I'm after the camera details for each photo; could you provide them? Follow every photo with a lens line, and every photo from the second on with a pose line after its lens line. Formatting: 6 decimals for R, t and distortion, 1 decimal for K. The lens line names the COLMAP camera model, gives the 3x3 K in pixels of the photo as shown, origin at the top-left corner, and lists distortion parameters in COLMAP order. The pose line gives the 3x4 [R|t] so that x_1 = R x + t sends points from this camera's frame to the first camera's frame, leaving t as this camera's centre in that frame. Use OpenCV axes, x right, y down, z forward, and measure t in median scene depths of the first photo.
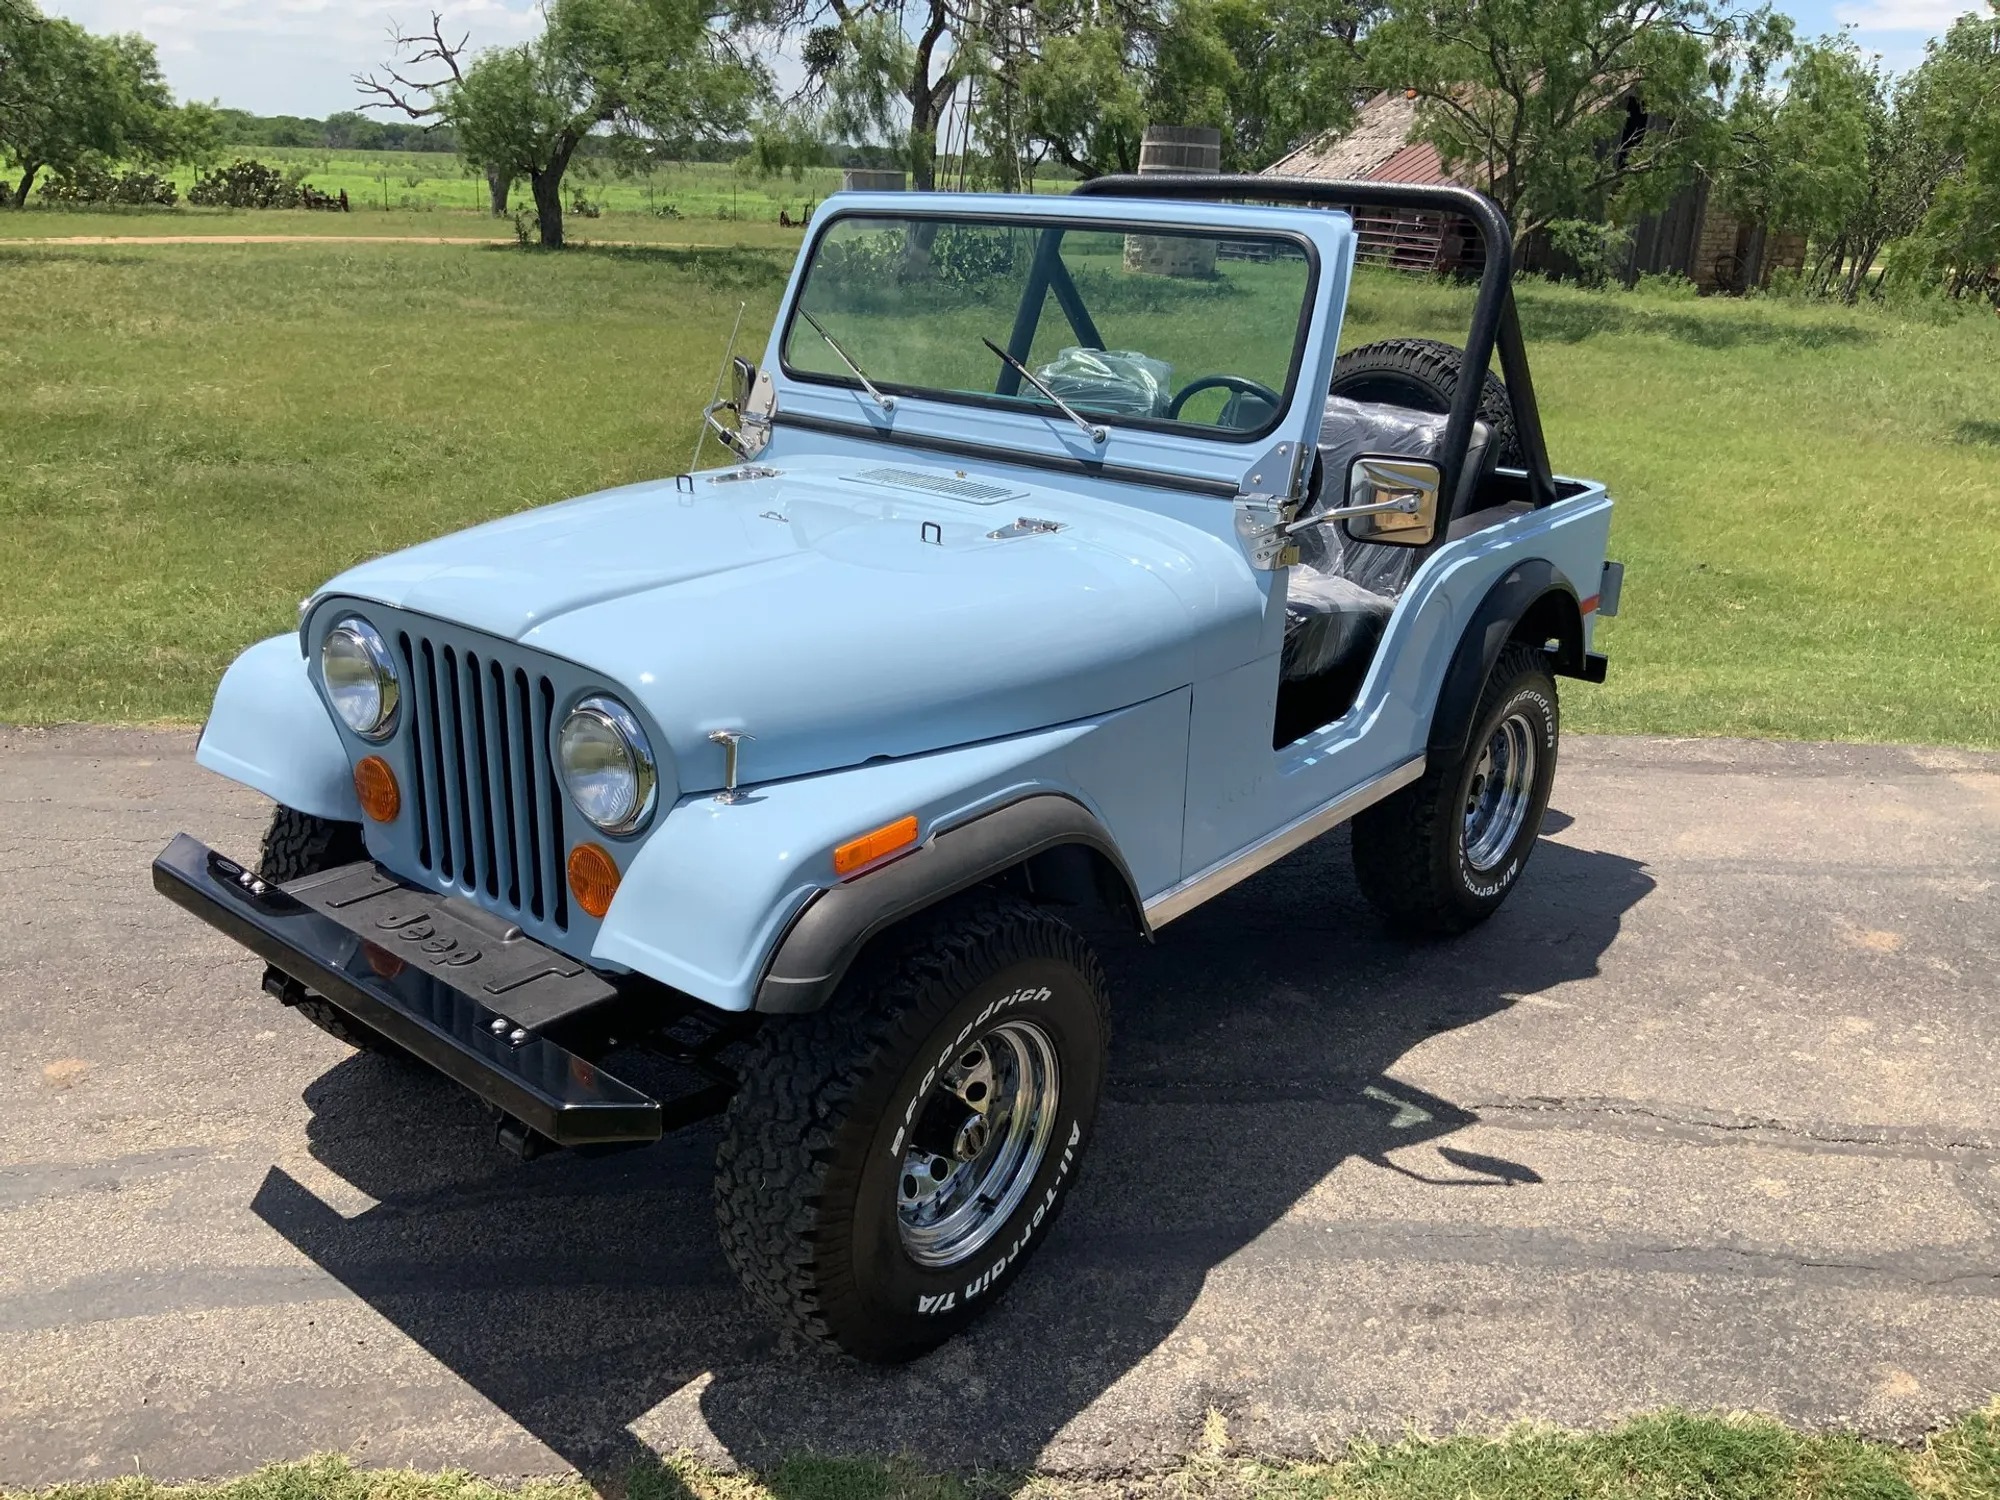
lens RADIAL K [[1643.6, 0, 998.2], [0, 1643.6, 744.4], [0, 0, 1]] dist [0.056070, -0.104396]
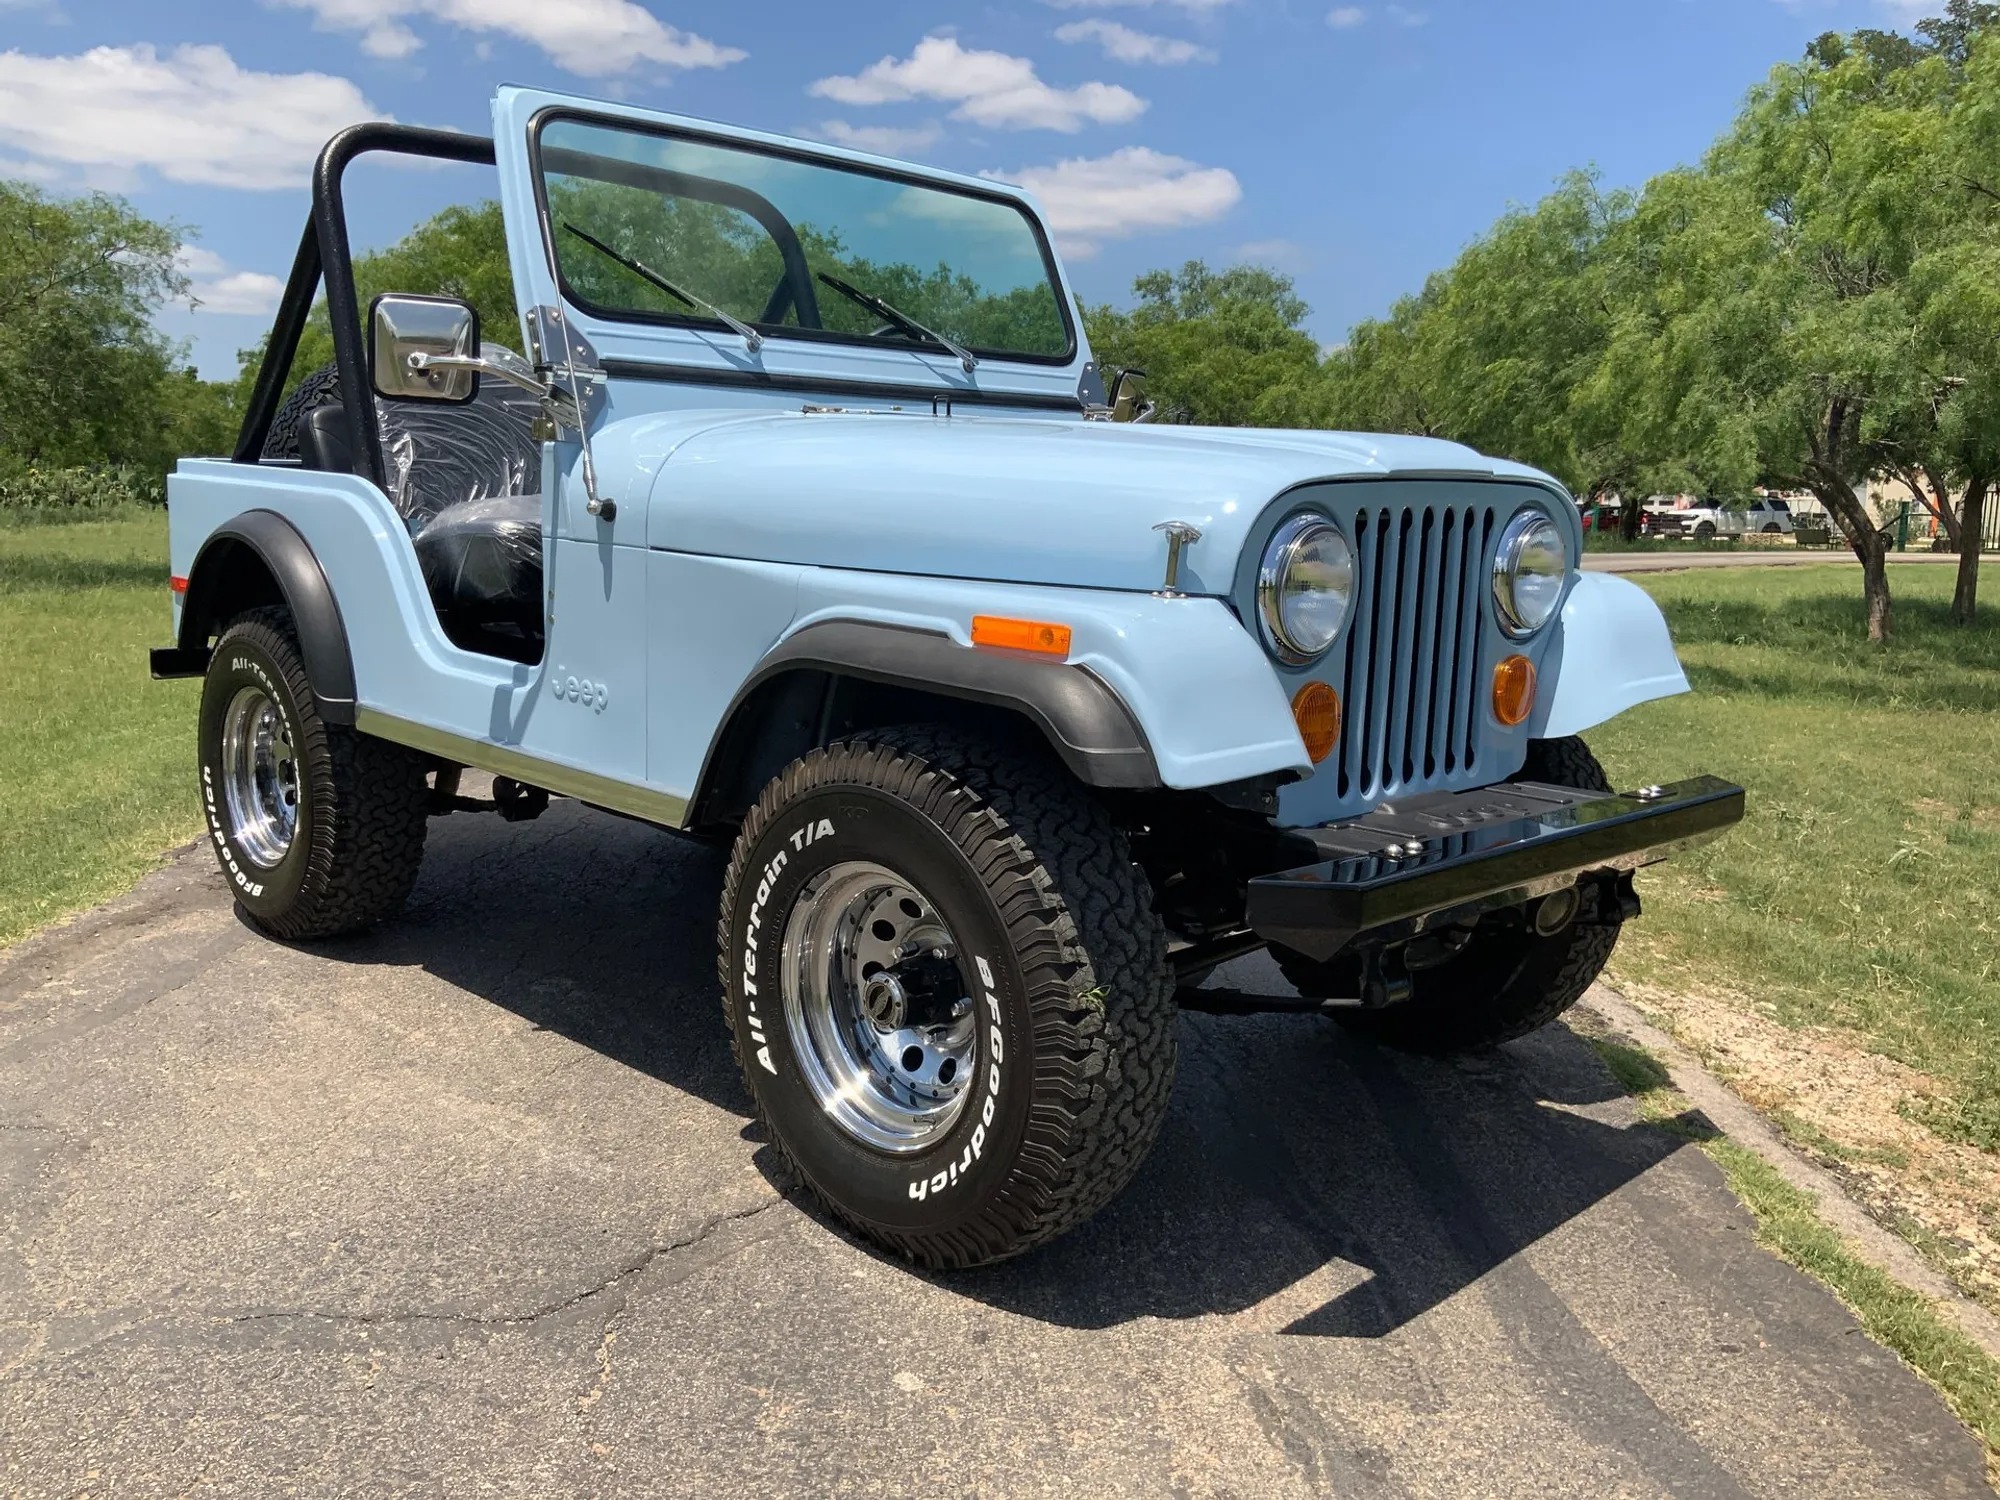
lens RADIAL K [[1672.7, 0, 1005.0], [0, 1672.7, 758.9], [0, 0, 1]] dist [0.088616, -0.133008]
pose [[0.093251, -0.199656, 0.975419, -1.090891], [0.302410, 0.939084, 0.163308, -0.125852], [-0.948606, 0.279747, 0.147949, 0.929034]]
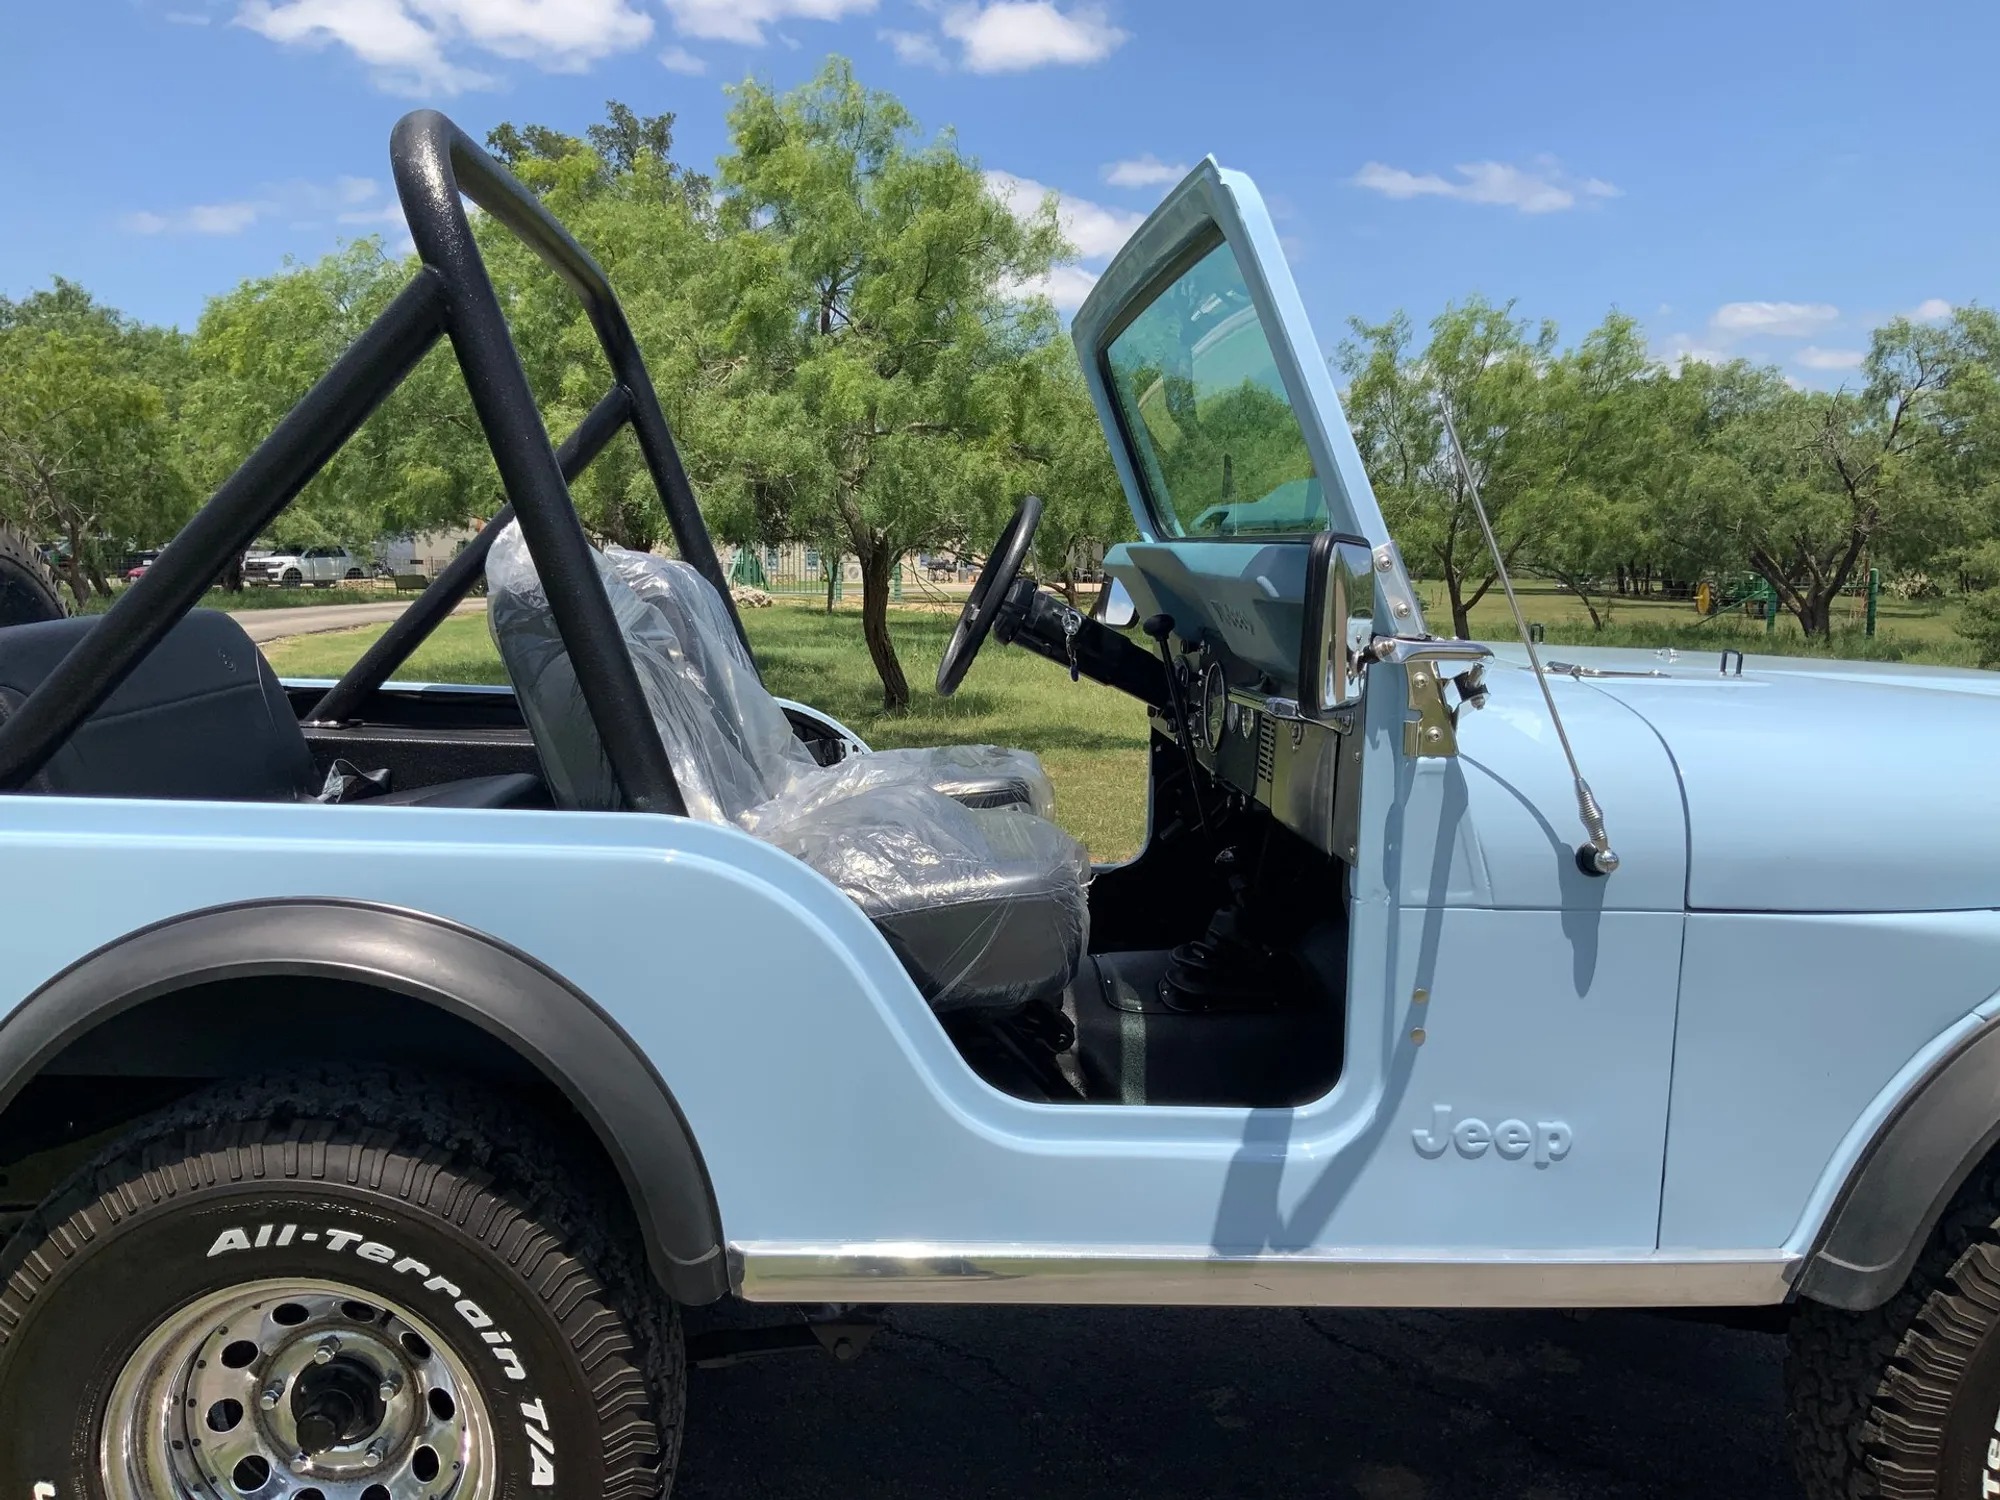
lens RADIAL K [[1641.0, 0, 993.9], [0, 1641.0, 721.1], [0, 0, 1]] dist [0.071996, -0.181543]
pose [[-0.684284, -0.122244, 0.718896, -0.488998], [0.192998, 0.920334, 0.340203, -0.440734], [-0.703212, 0.371541, -0.606177, 1.685155]]
